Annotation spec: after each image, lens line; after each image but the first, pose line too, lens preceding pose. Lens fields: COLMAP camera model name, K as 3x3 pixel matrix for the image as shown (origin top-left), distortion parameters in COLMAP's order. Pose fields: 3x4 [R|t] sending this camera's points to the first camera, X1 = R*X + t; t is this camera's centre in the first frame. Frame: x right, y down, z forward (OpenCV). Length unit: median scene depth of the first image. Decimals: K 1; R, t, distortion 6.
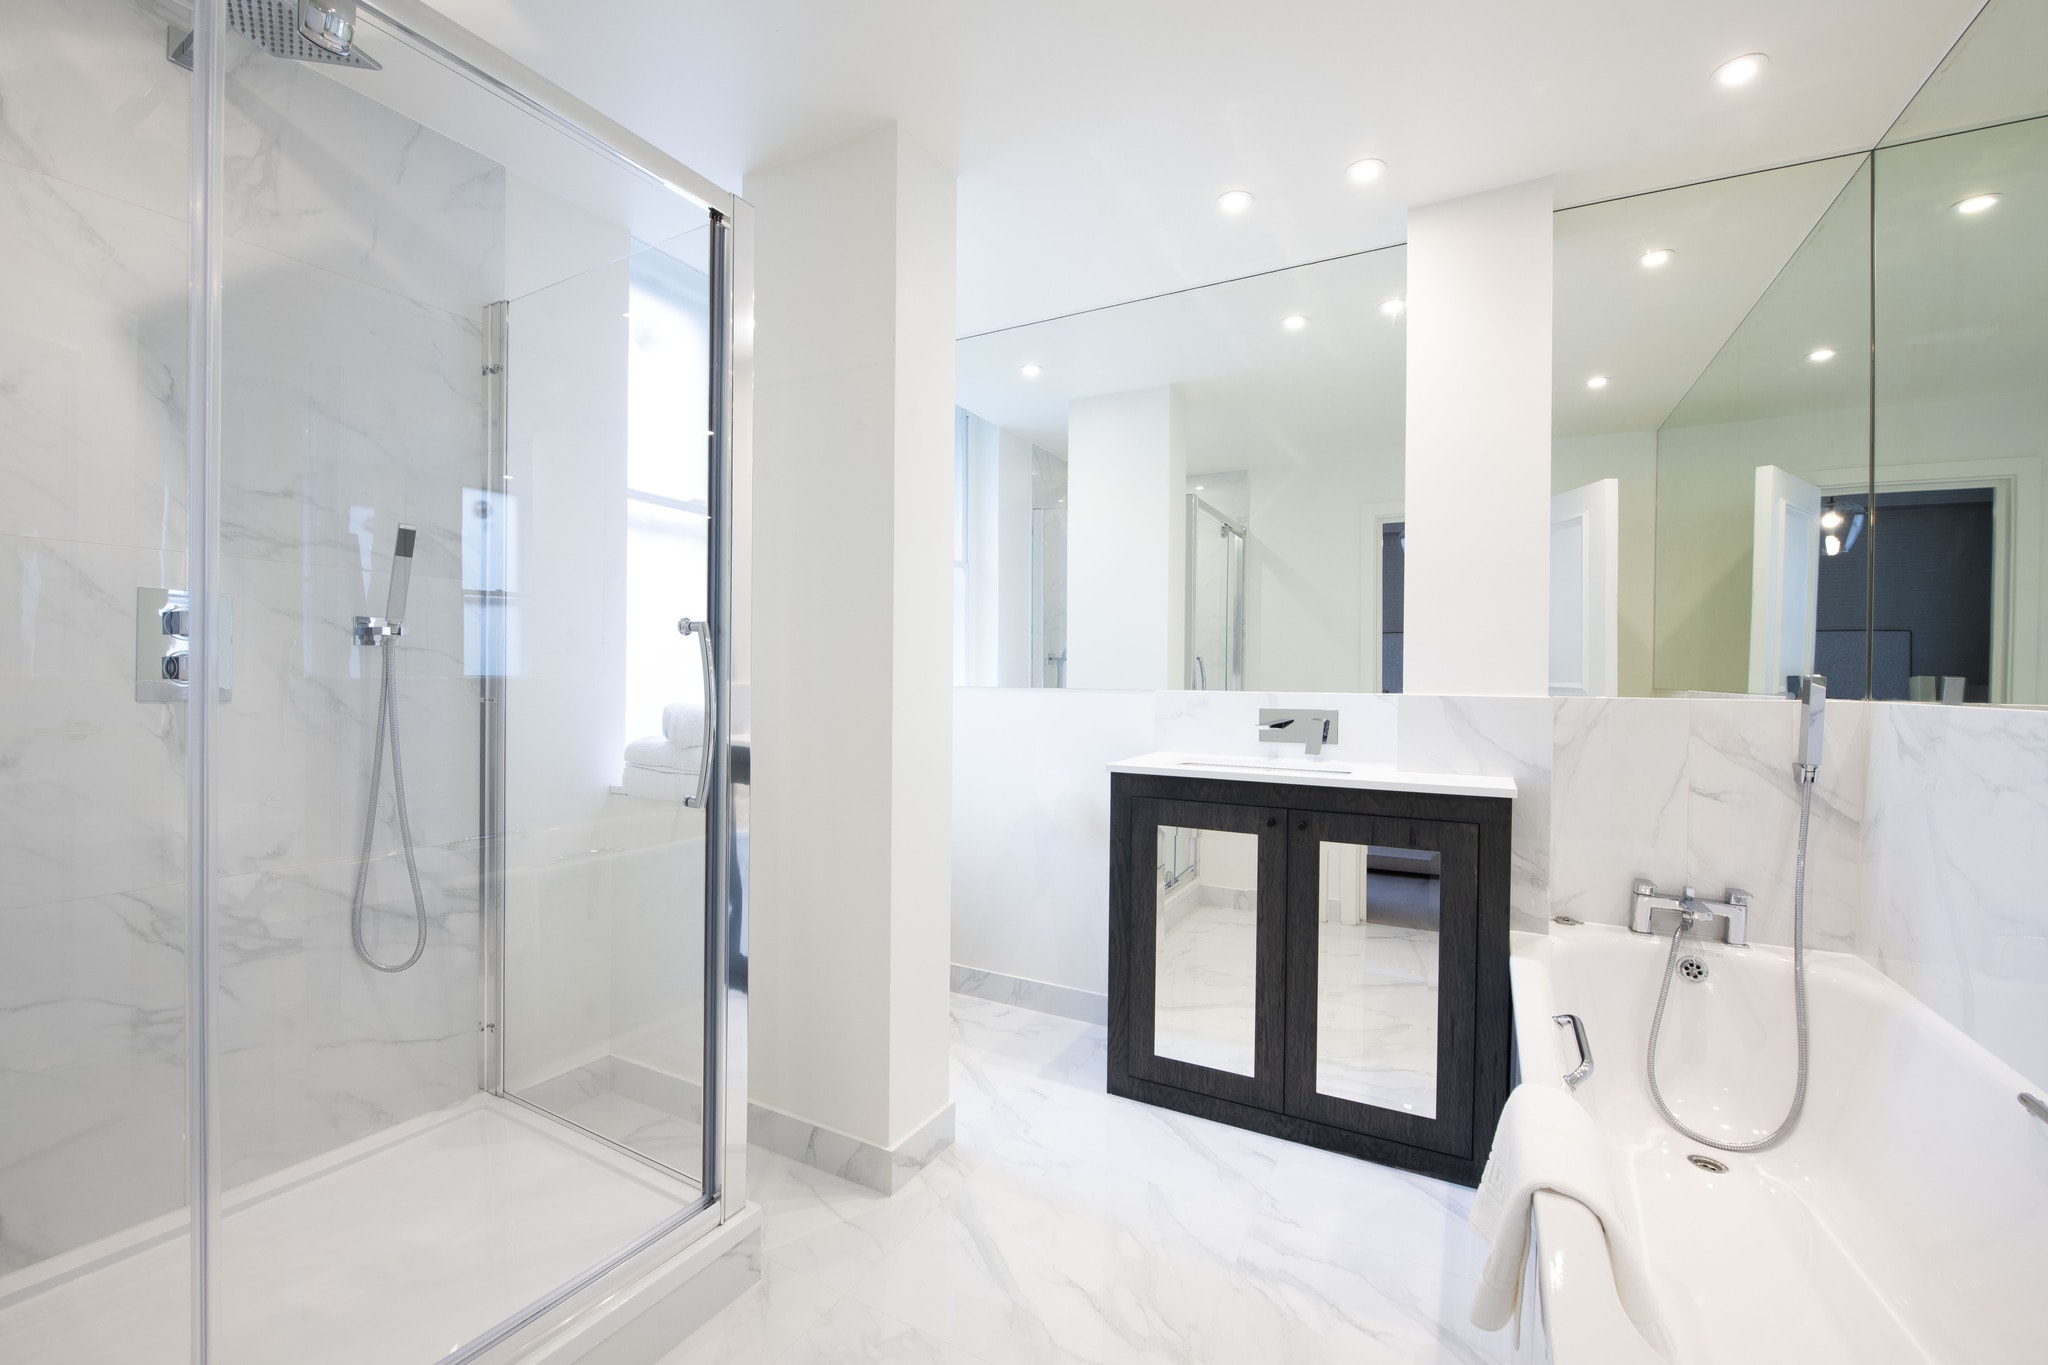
lens RADIAL K [[863.0, 0, 1023.2], [0, 863.0, 676.9], [0, 0, 1]] dist [-0.023005, -0.000983]
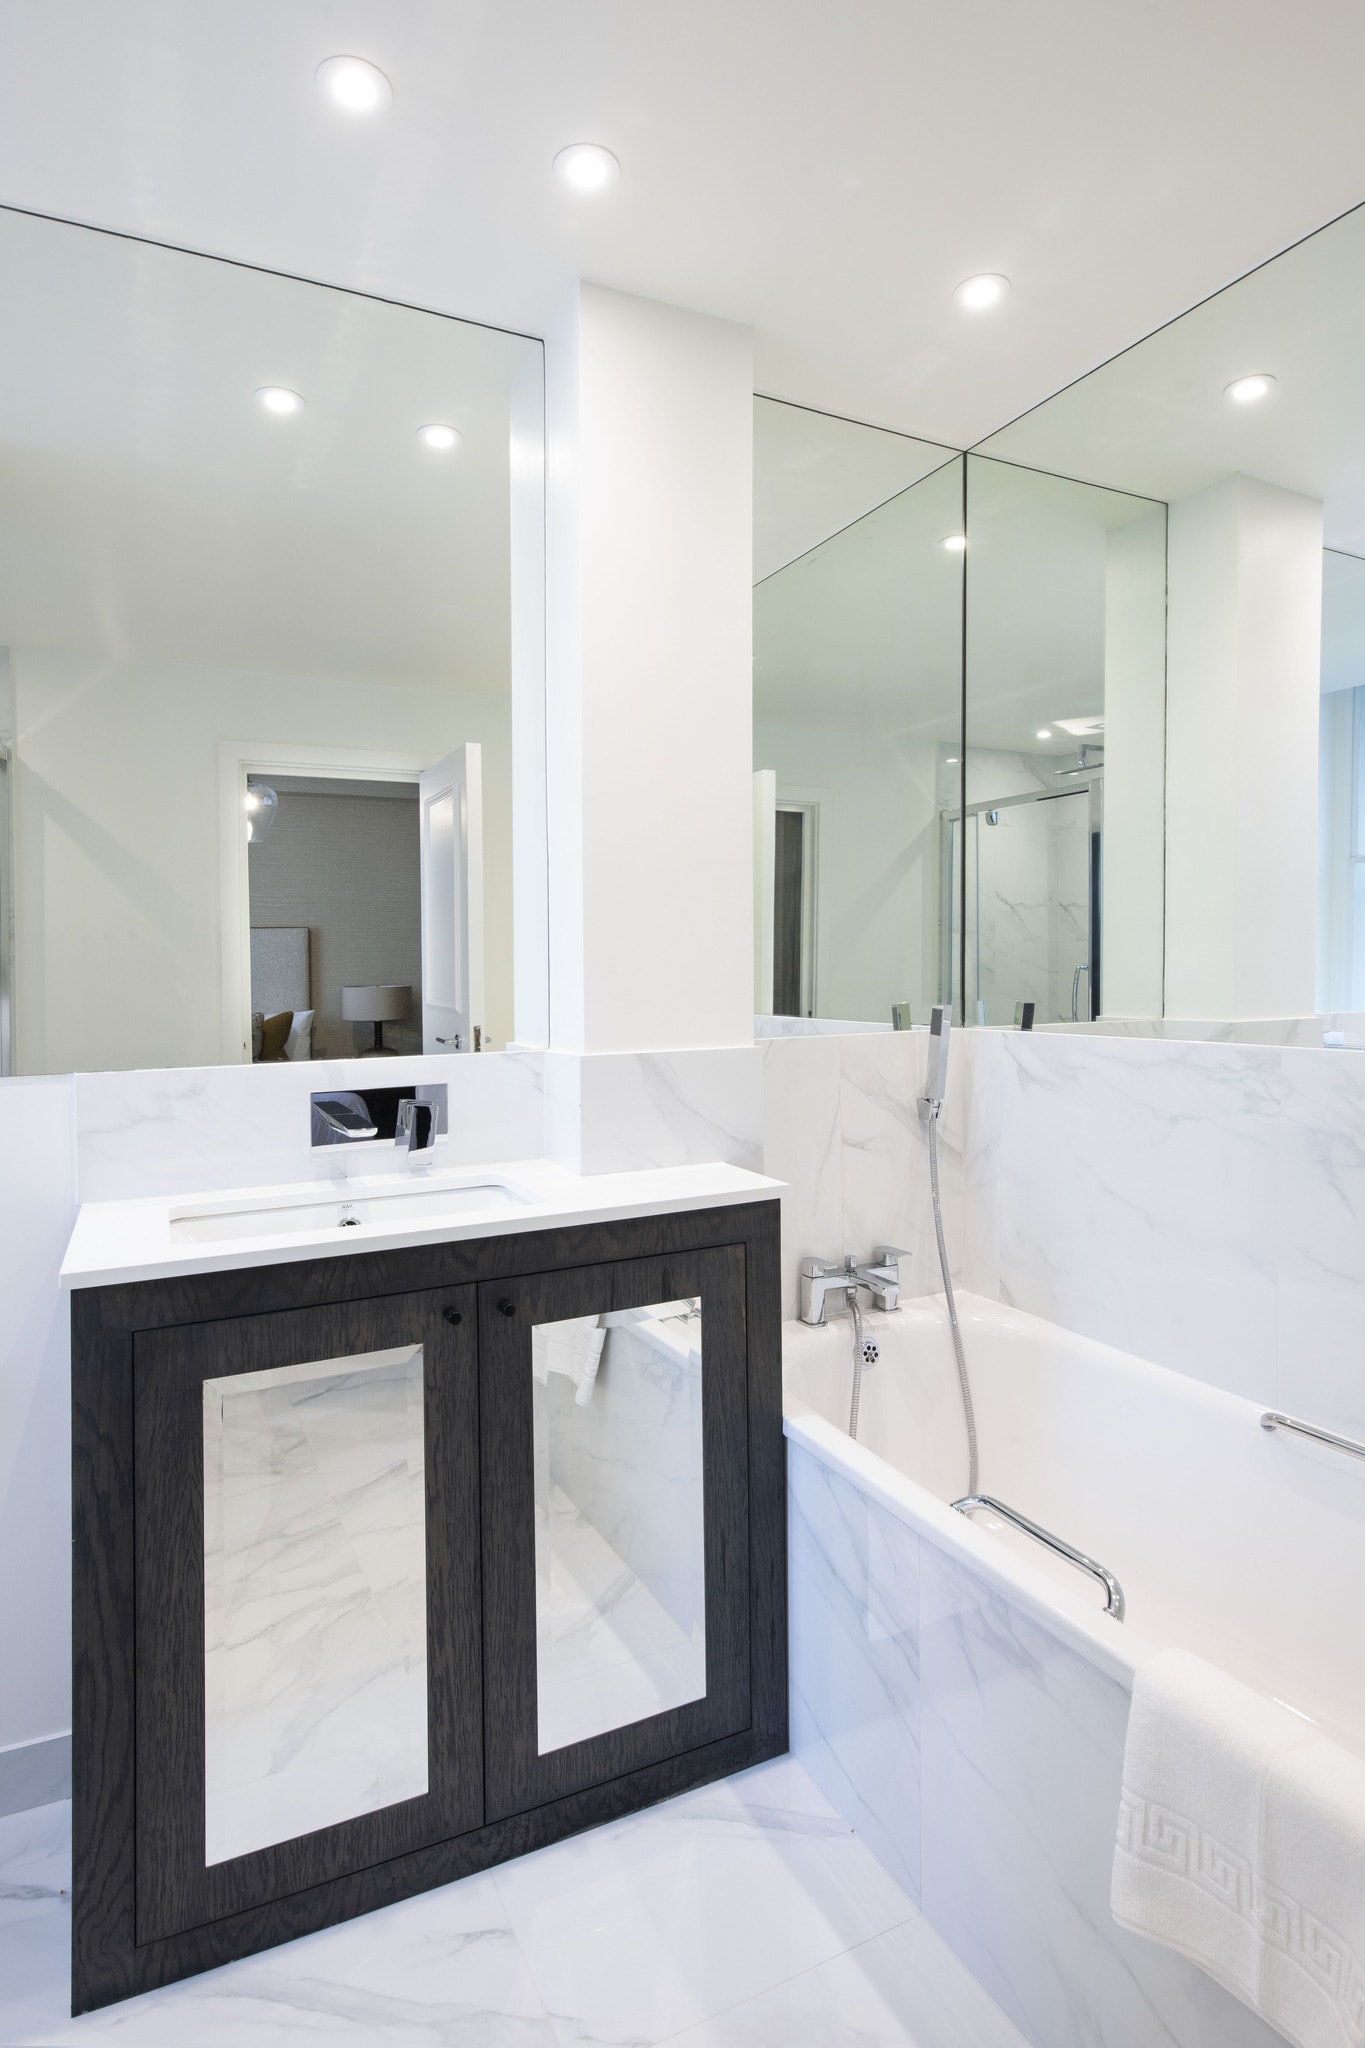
lens RADIAL K [[1073.0, 0, 723.2], [0, 1073.0, 999.8], [0, 0, 1]] dist [-0.008292, -0.000620]
pose [[0.558022, -0.039137, 0.828903, -0.167079], [0.021393, 0.999234, 0.032777, -0.046723], [-0.829550, -0.000557, 0.558432, 0.495072]]
